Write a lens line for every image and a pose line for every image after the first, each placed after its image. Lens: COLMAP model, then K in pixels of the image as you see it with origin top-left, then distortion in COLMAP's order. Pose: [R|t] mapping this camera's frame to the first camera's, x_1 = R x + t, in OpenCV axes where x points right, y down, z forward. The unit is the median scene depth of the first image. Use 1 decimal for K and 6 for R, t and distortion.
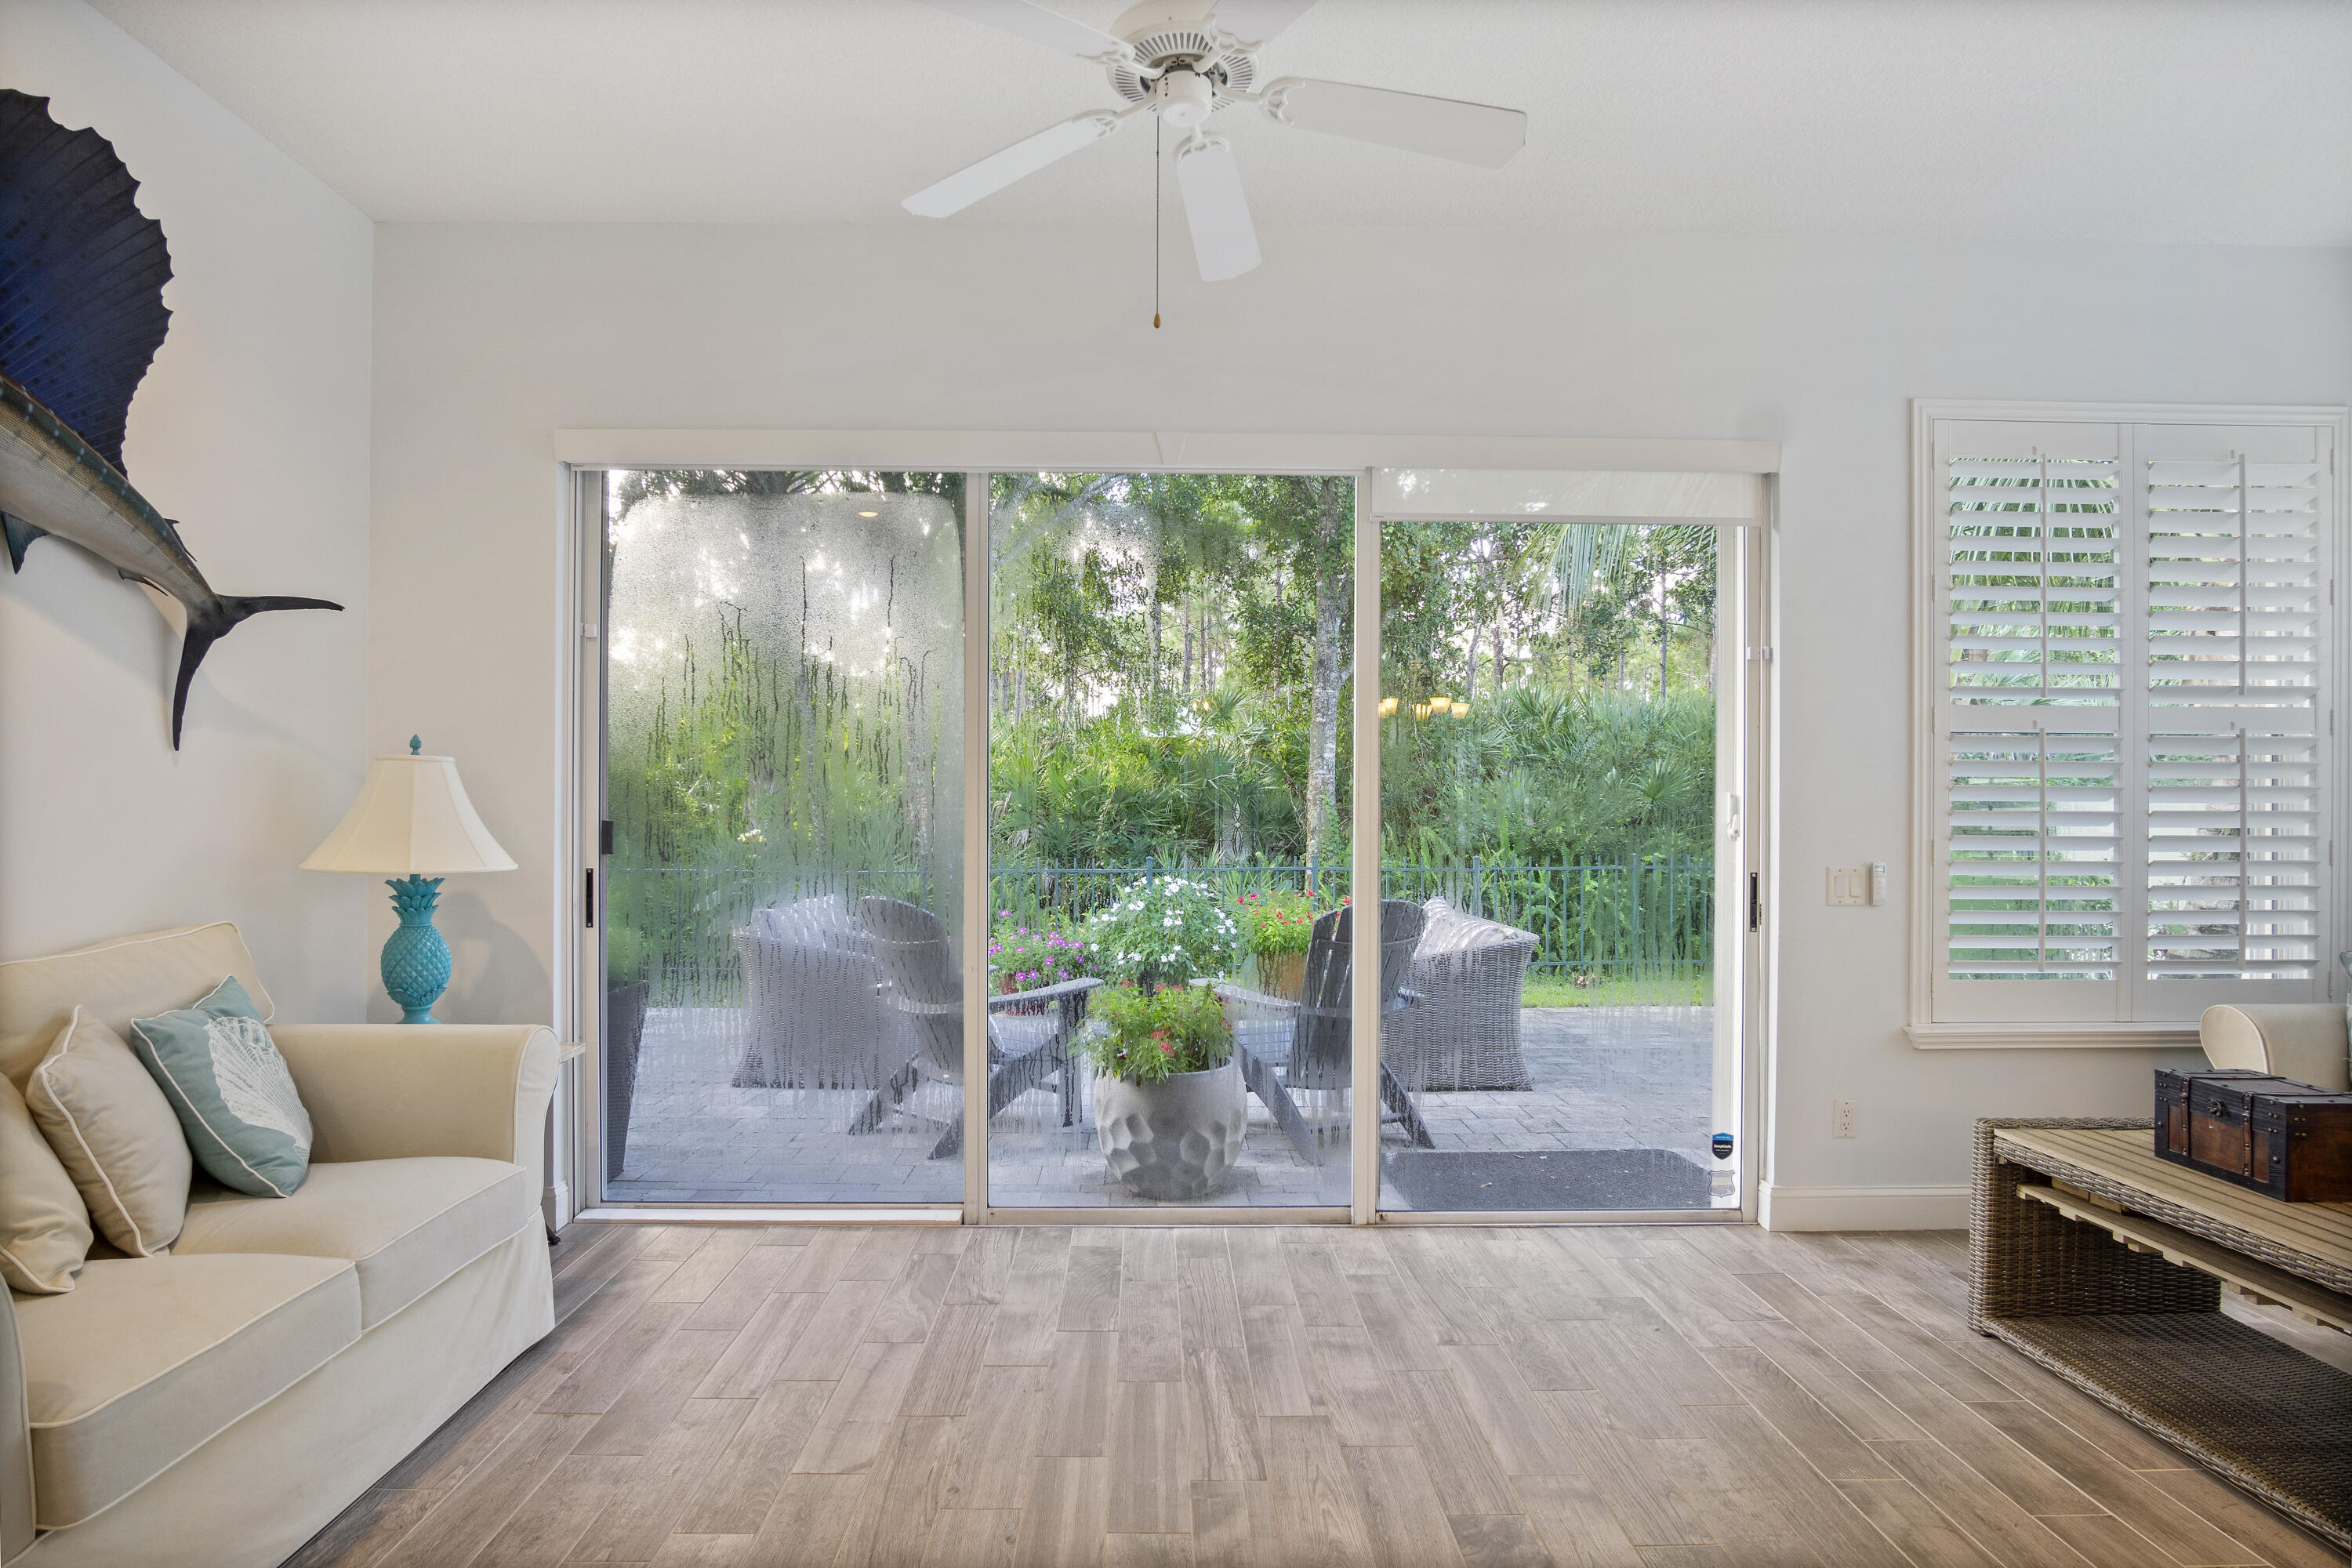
lens RADIAL K [[1255.8, 0, 1166.2], [0, 1255.8, 791.0], [0, 0, 1]] dist [-0.026363, 0.001131]
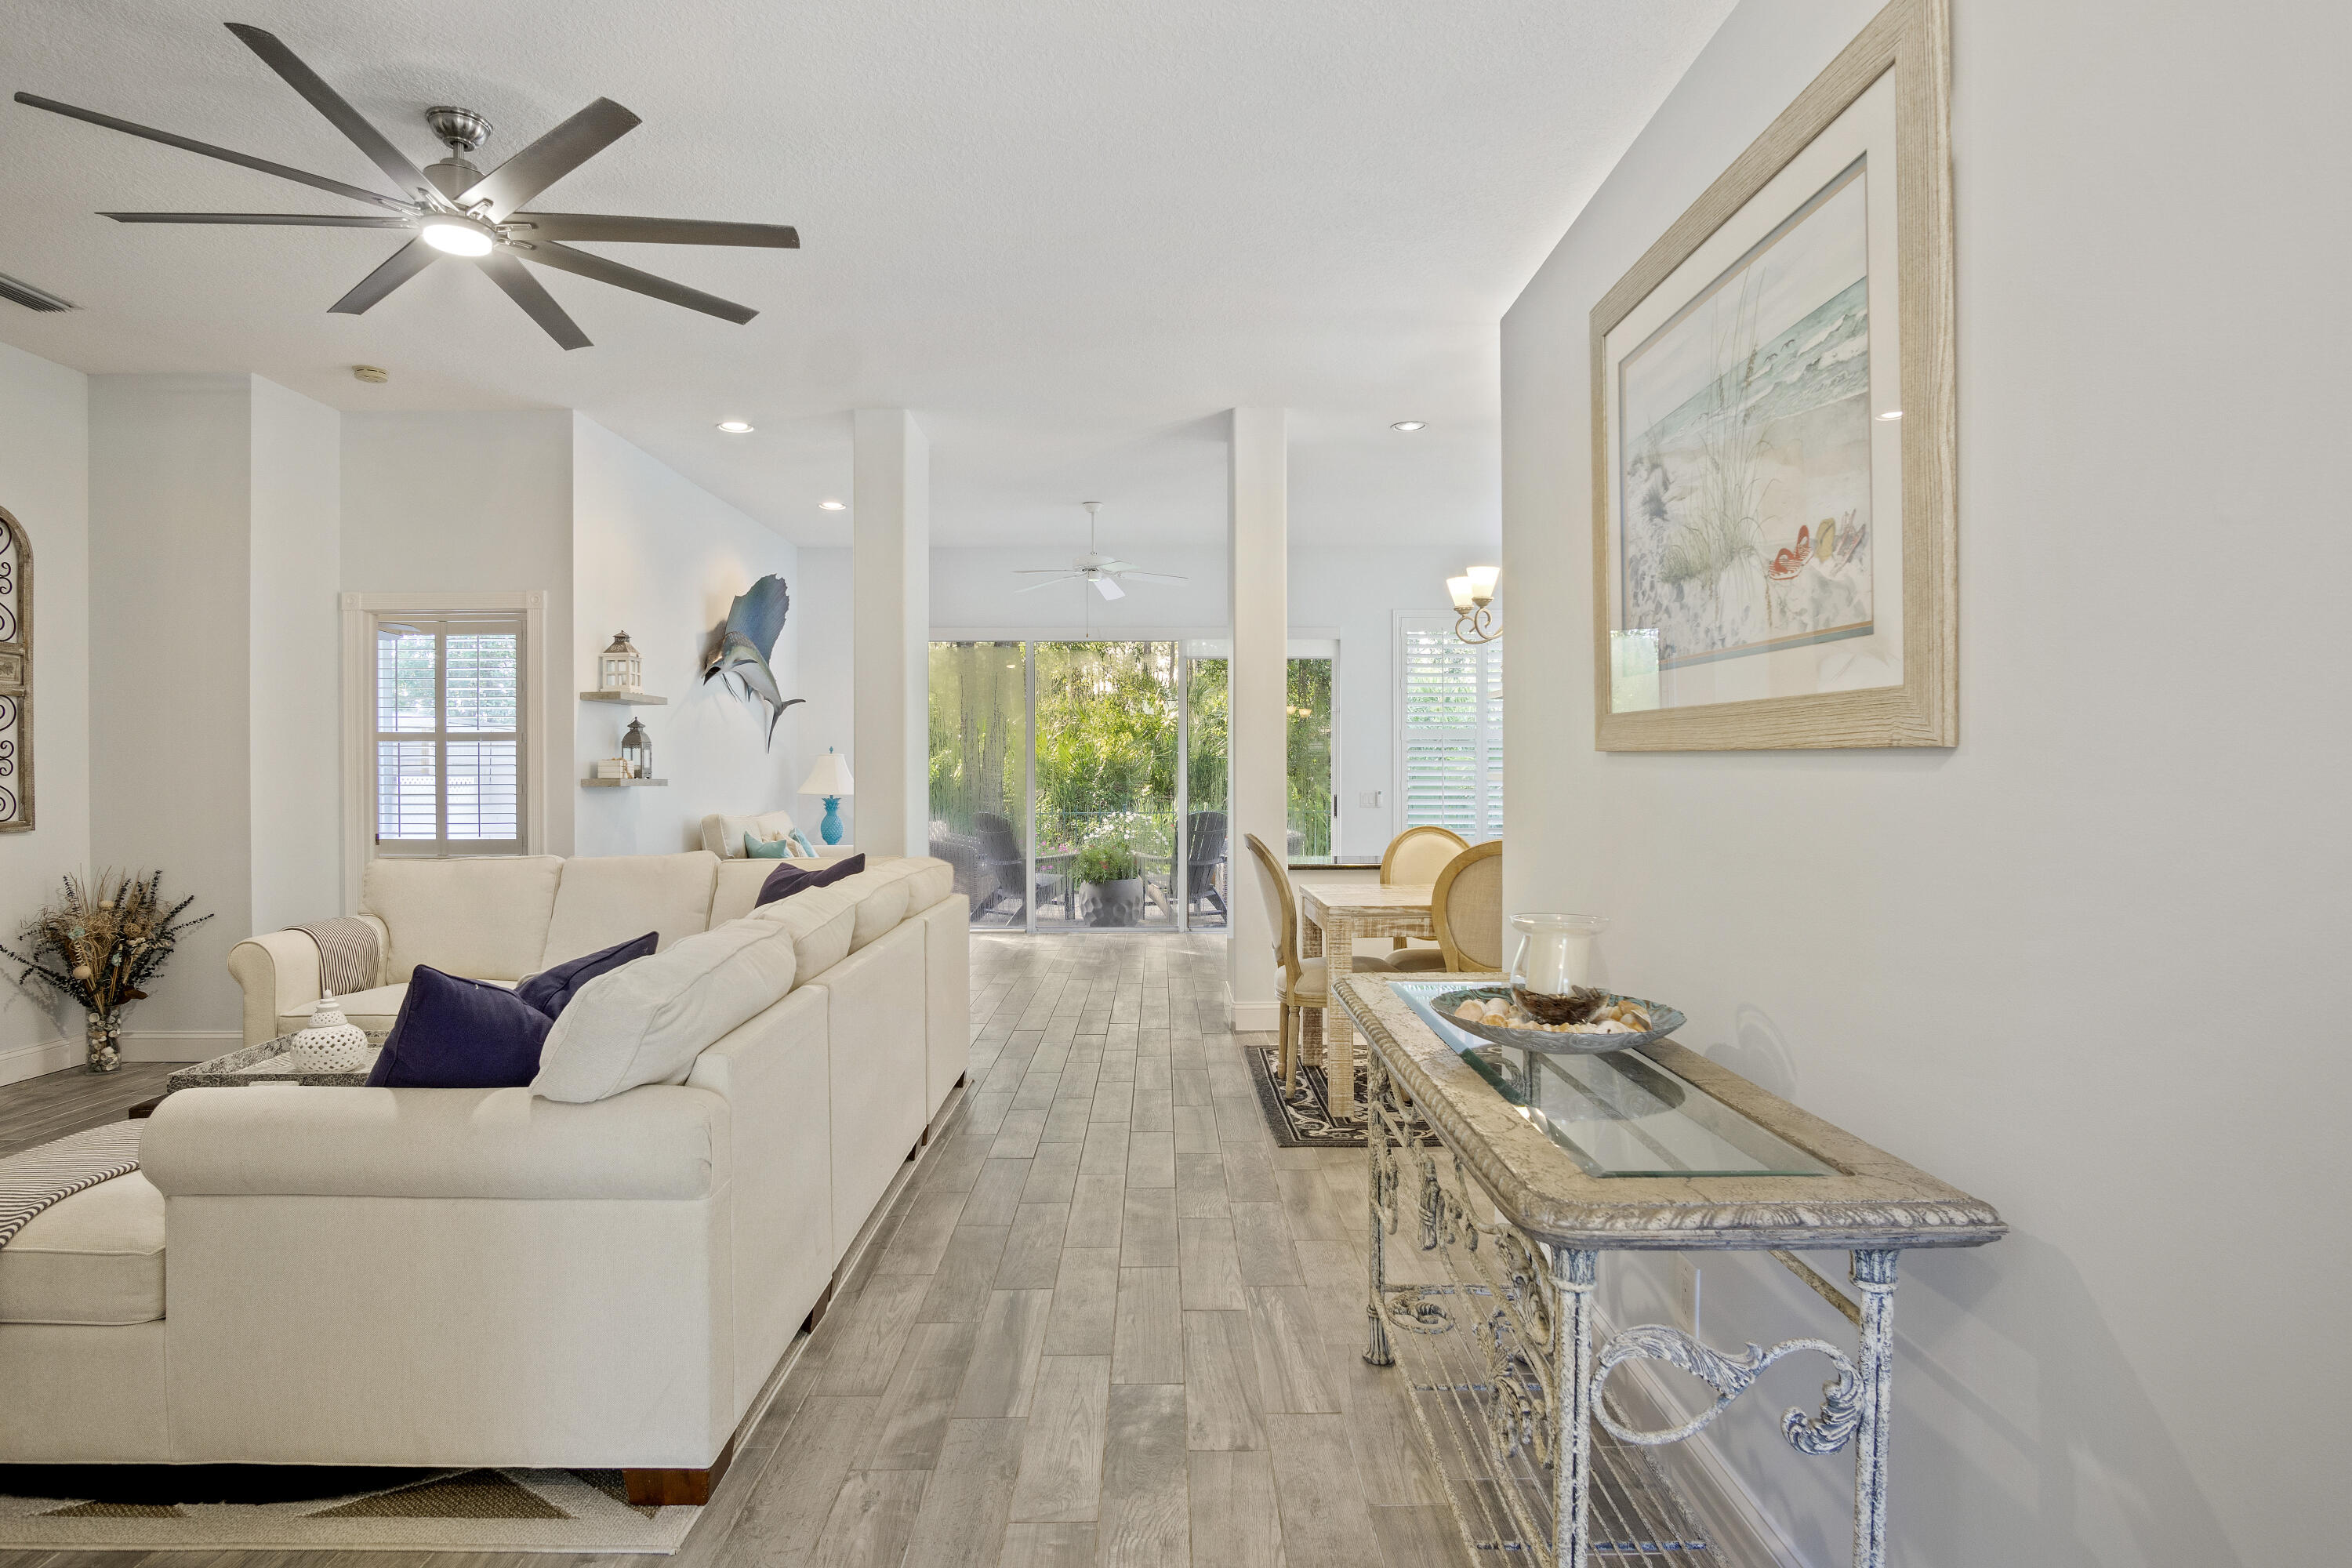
lens RADIAL K [[1255.8, 0, 1172.4], [0, 1255.8, 772.6], [0, 0, 1]] dist [-0.026363, 0.001131]
pose [[0.999994, -0.001683, -0.003111, 0.139351], [0.001723, 0.999916, 0.012867, -0.018004], [0.003090, -0.012872, 0.999912, -1.509596]]
